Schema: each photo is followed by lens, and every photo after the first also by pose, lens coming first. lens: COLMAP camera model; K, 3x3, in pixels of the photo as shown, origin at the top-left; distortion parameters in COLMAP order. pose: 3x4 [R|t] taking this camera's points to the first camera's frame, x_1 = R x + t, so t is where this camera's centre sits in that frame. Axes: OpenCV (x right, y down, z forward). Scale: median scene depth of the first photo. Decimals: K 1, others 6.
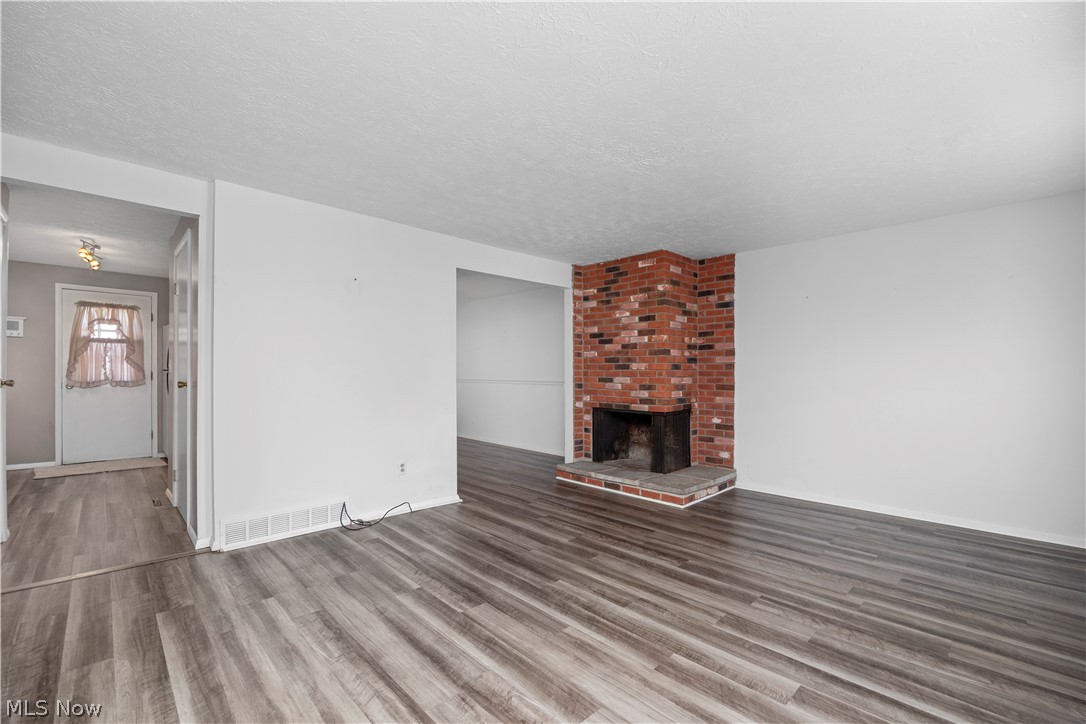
lens RADIAL K [[465.3, 0, 548.1], [0, 465.3, 376.7], [0, 0, 1]] dist [-0.019832, -0.000078]
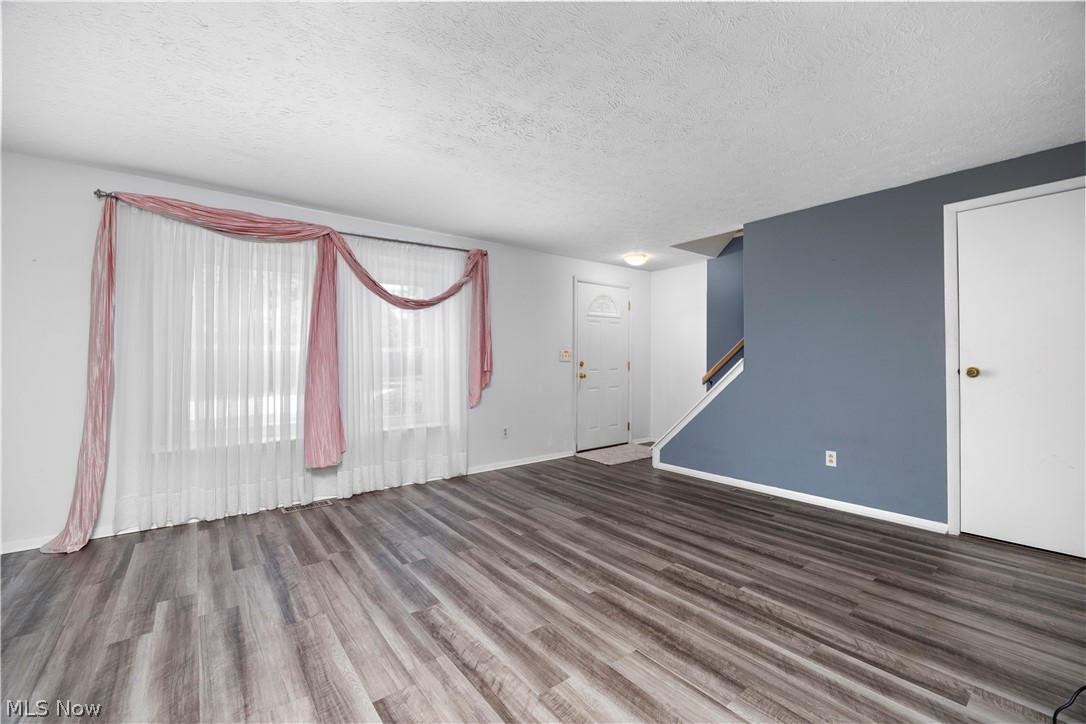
lens RADIAL K [[454.7, 0, 539.4], [0, 454.7, 357.6], [0, 0, 1]] dist [-0.012800, -0.000738]
pose [[-0.993522, -0.004464, 0.113548, 0.019735], [-0.004242, 0.999989, 0.002196, -0.011172], [-0.113557, 0.001700, -0.993530, 1.508109]]
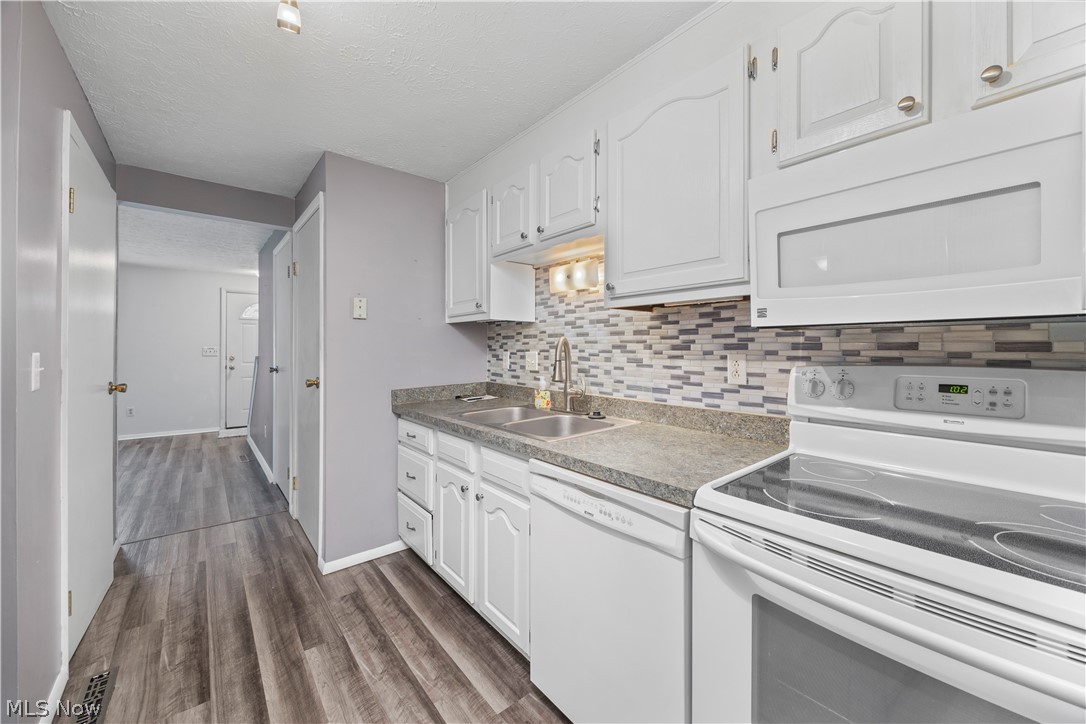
lens RADIAL K [[418.7, 0, 548.0], [0, 418.7, 352.7], [0, 0, 1]] dist [-0.001584, -0.000289]
pose [[-0.997086, -0.014897, 0.074820, -1.568590], [-0.014088, 0.999837, 0.011330, -0.061468], [-0.074977, 0.010243, -0.997133, 1.631949]]
